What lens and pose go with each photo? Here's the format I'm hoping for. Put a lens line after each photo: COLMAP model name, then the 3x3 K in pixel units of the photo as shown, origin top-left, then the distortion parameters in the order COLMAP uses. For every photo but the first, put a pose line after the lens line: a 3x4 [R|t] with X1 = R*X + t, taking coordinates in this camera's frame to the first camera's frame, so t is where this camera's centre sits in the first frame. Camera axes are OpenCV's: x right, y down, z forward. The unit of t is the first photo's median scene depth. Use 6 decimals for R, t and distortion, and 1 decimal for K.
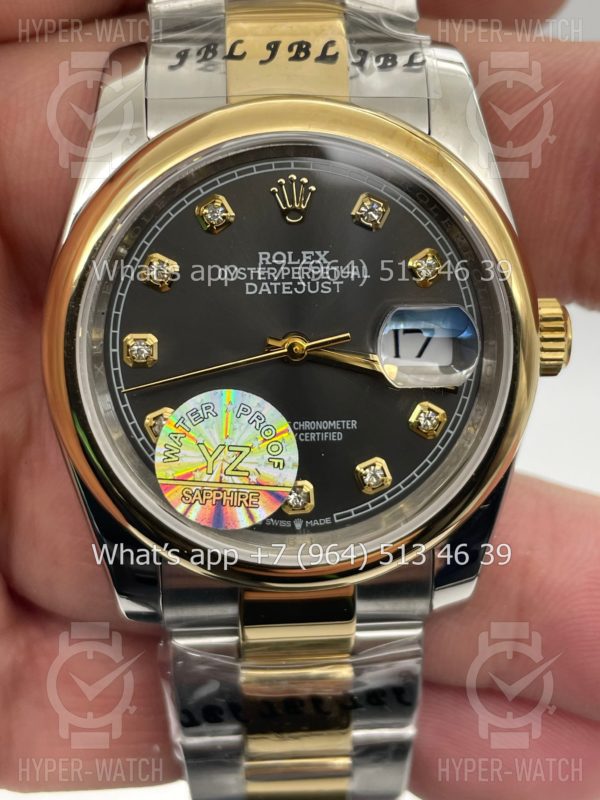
lens RADIAL K [[1193.9, 0, 295.7], [0, 1193.9, 397.6], [0, 0, 1]] dist [0.035306, 0.000000]
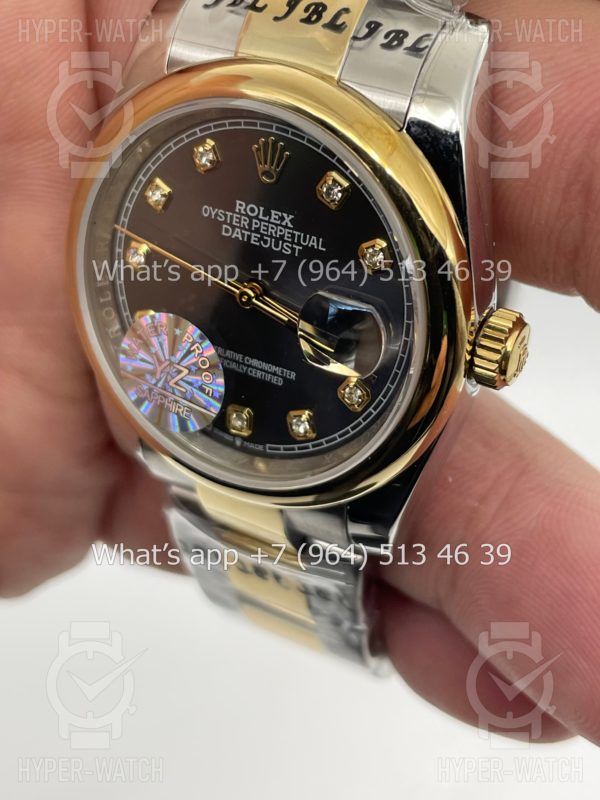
lens RADIAL K [[1193.9, 0, 303.7], [0, 1193.9, 395.1], [0, 0, 1]] dist [0.035306, 0.000000]
pose [[0.846535, 0.329218, -0.418324, 0.522883], [-0.211532, 0.929159, 0.303179, -0.295329], [0.488501, -0.168163, 0.856206, 0.081953]]
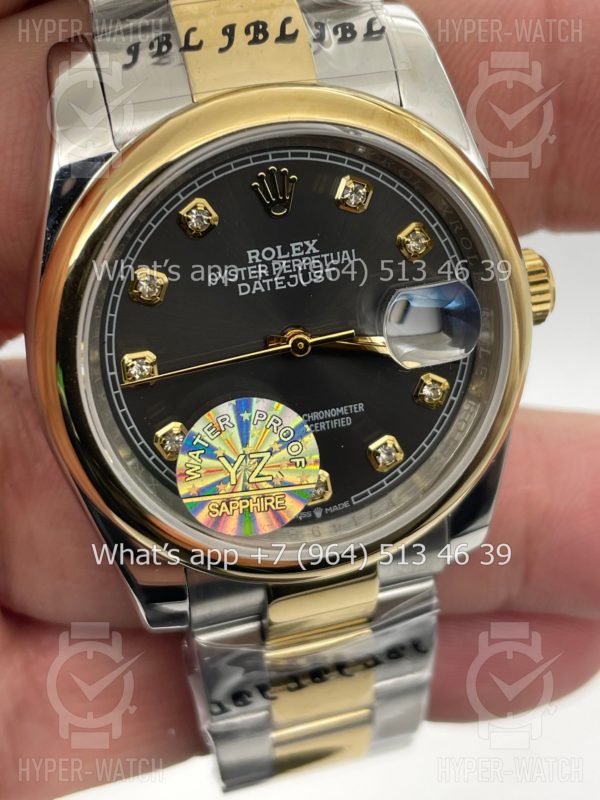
lens RADIAL K [[1193.9, 0, 304.9], [0, 1193.9, 392.4], [0, 0, 1]] dist [0.035306, 0.000000]
pose [[0.975143, -0.157640, 0.155710, -0.152983], [0.138821, 0.982374, 0.125177, -0.123209], [-0.172698, -0.100450, 0.979839, 0.034349]]
